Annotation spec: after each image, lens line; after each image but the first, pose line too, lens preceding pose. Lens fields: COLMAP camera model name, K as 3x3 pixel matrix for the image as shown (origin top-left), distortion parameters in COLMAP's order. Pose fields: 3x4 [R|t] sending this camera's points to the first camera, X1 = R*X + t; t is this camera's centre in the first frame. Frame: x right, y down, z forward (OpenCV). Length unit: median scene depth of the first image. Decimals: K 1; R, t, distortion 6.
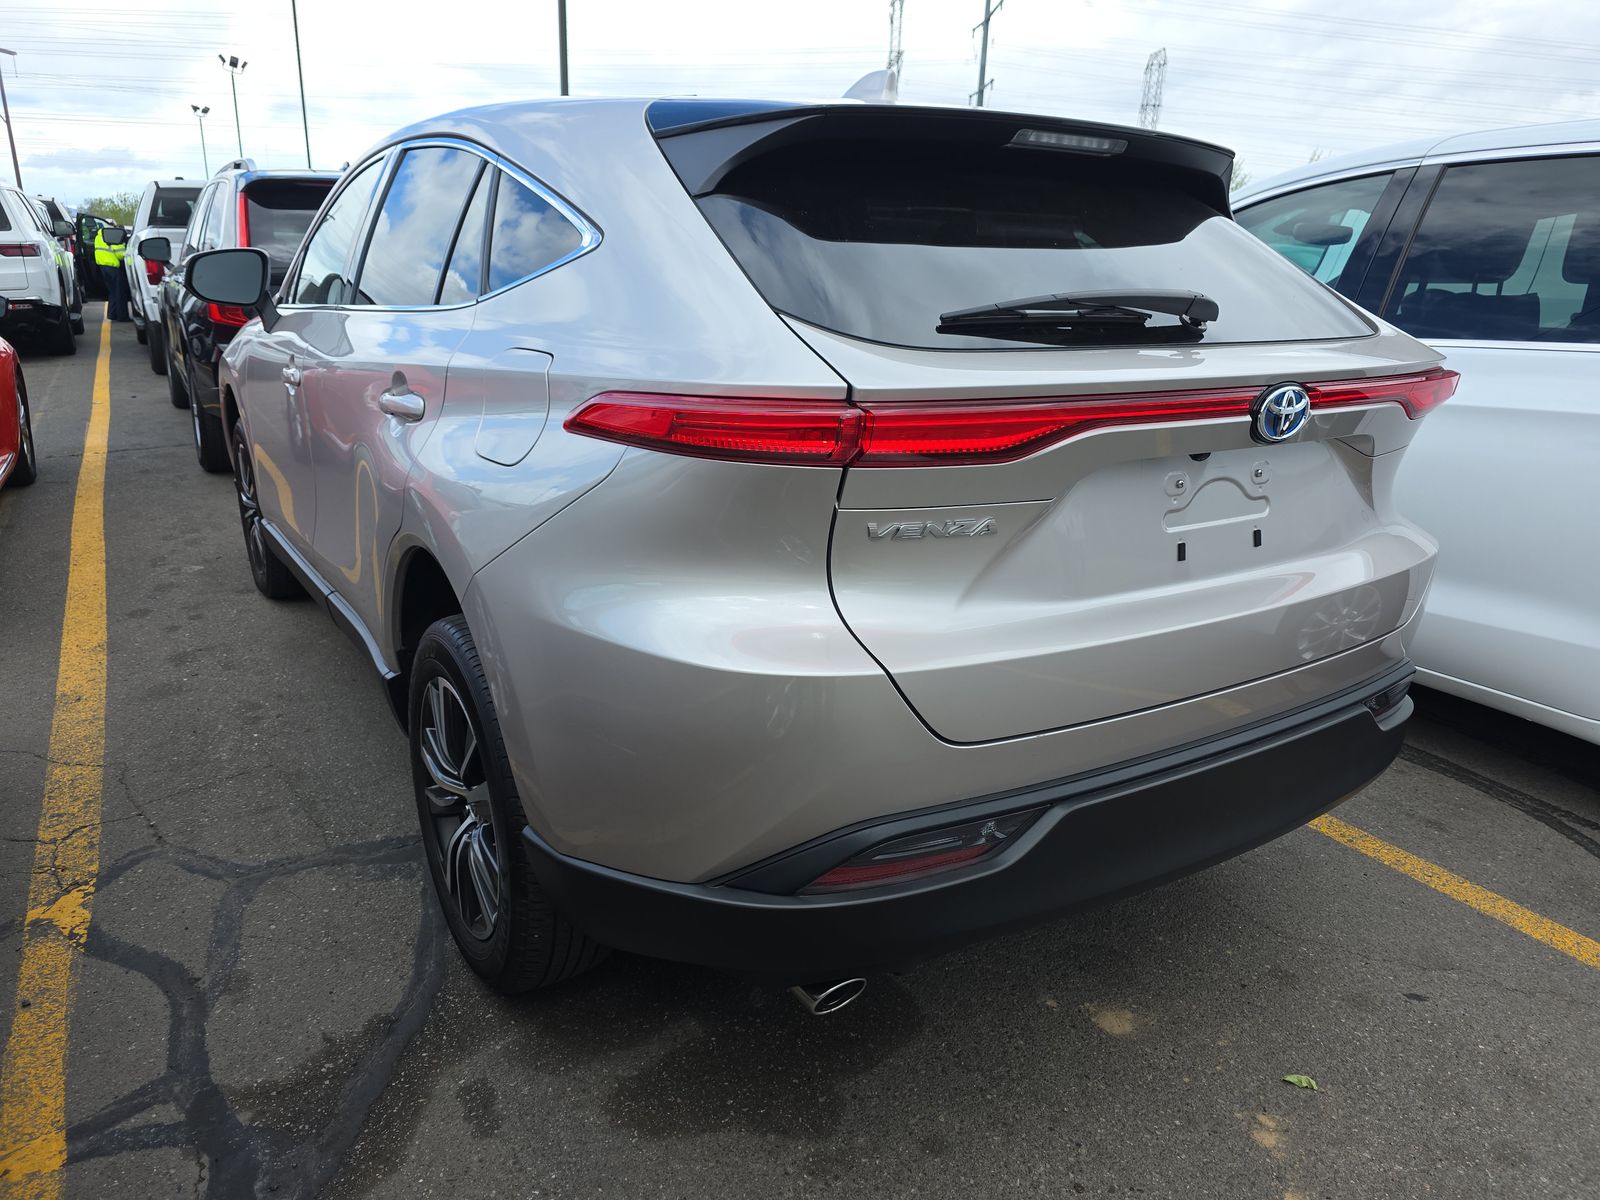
lens RADIAL K [[1095.9, 0, 800.0], [0, 1095.9, 600.0], [0, 0, 1]] dist [0.003298, -0.005506]
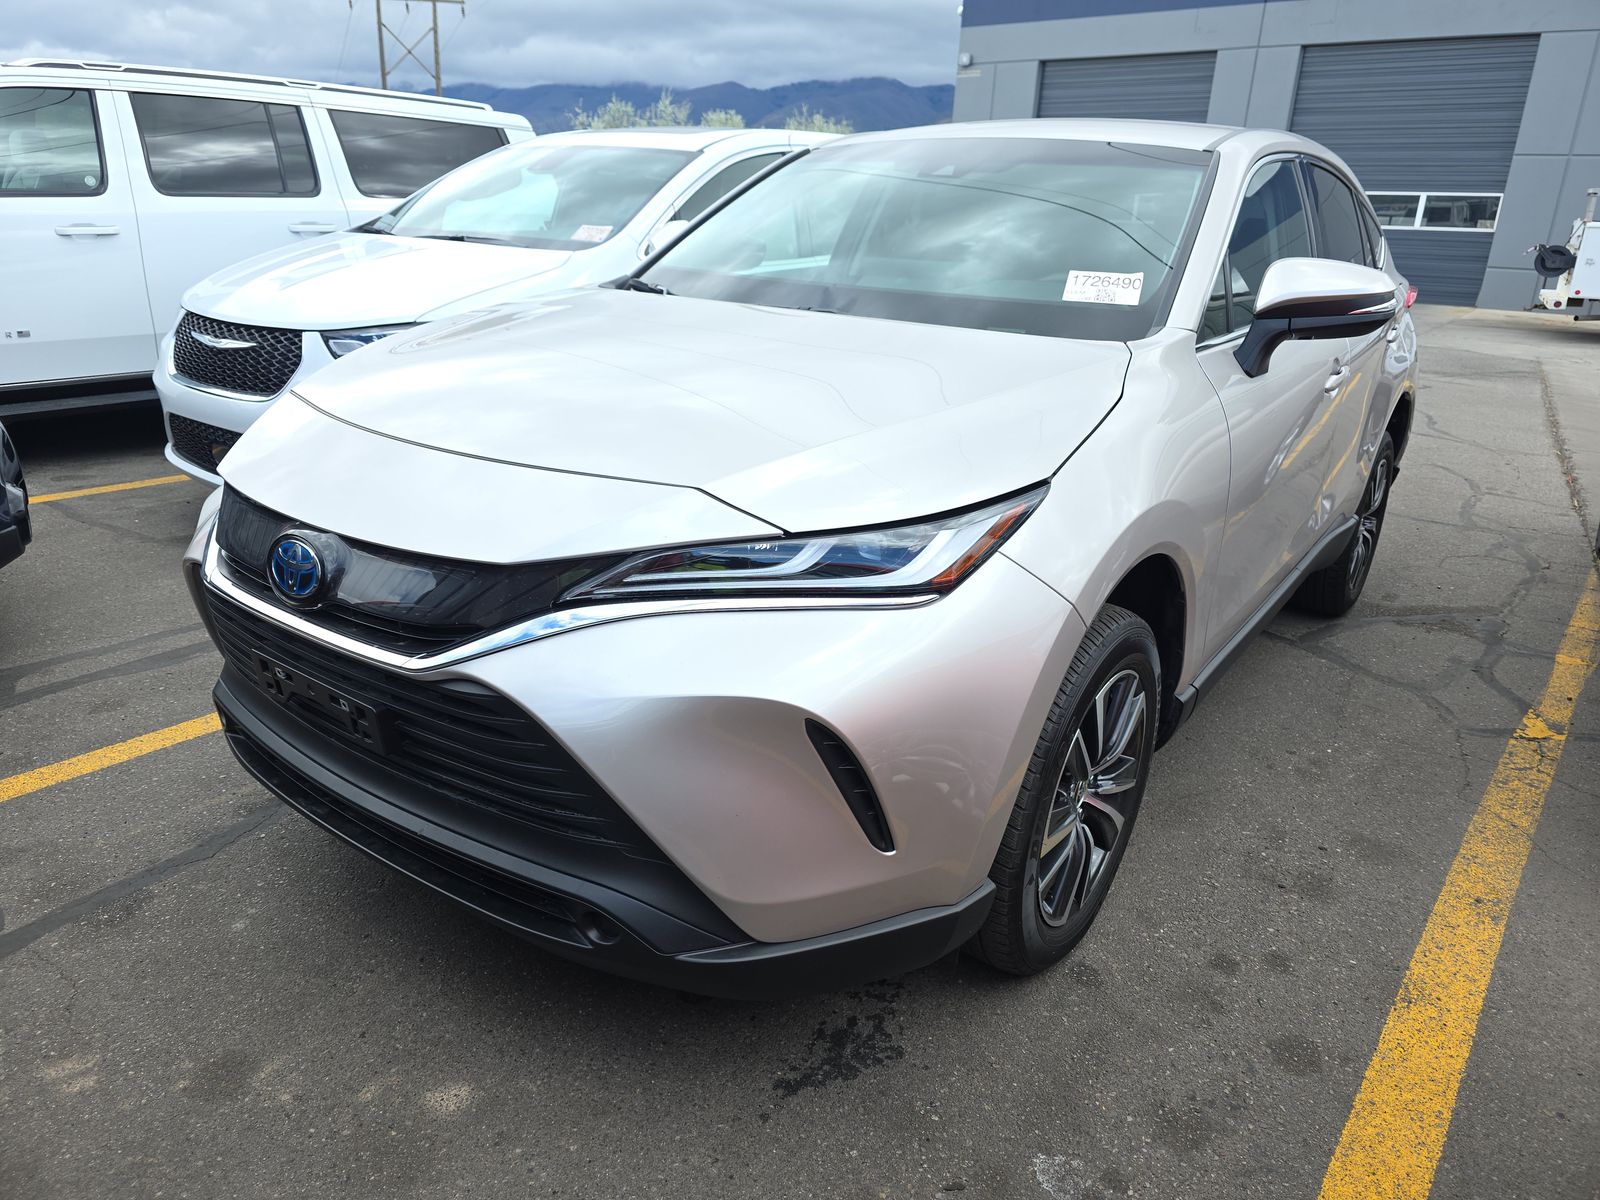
lens RADIAL K [[1095.9, 0, 800.0], [0, 1095.9, 600.0], [0, 0, 1]] dist [0.003298, -0.005506]
pose [[-0.357593, -0.358518, 0.862318, -1.617127], [0.229590, 0.861284, 0.453296, -0.783732], [-0.905216, 0.360075, -0.225677, 2.304525]]
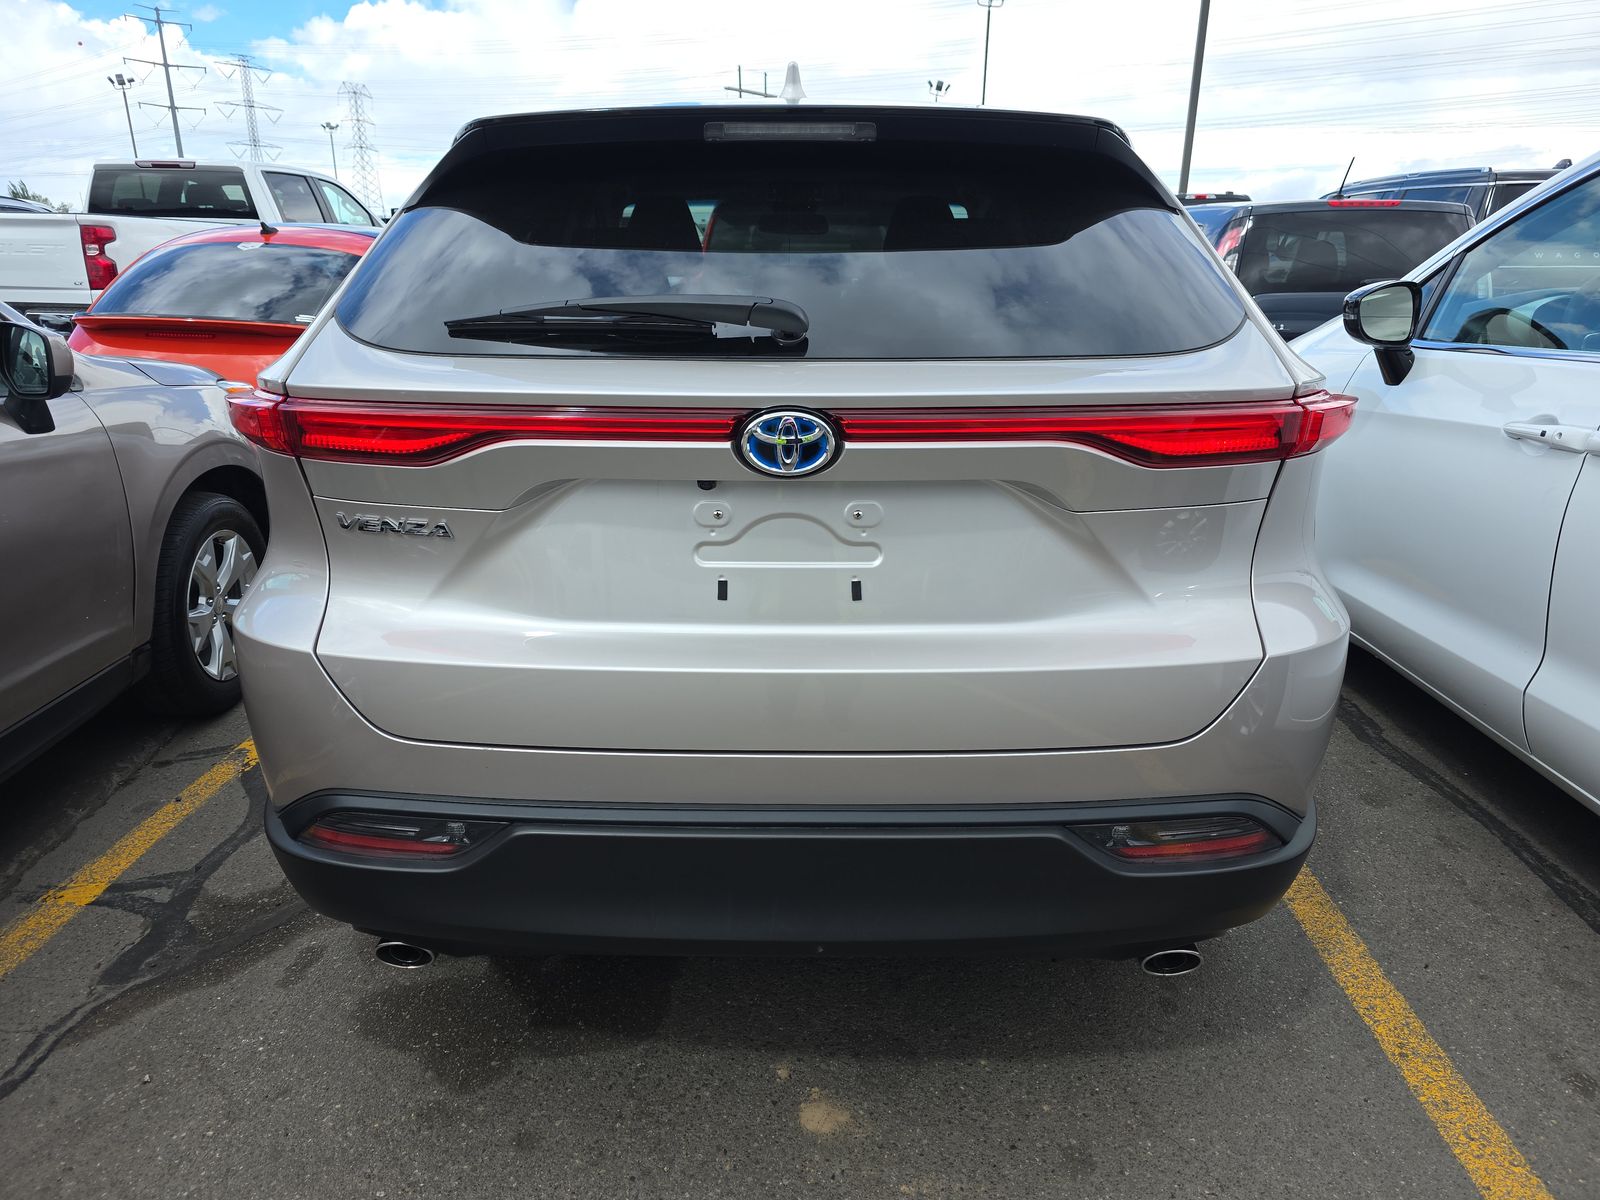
lens RADIAL K [[1093.0, 0, 800.0], [0, 1093.0, 600.0], [0, 0, 1]] dist [0.022045, -0.033488]
pose [[0.835540, 0.148815, -0.528892, 0.635995], [-0.149612, 0.987869, 0.041600, -0.060135], [0.528667, 0.044370, 0.847669, 0.203955]]
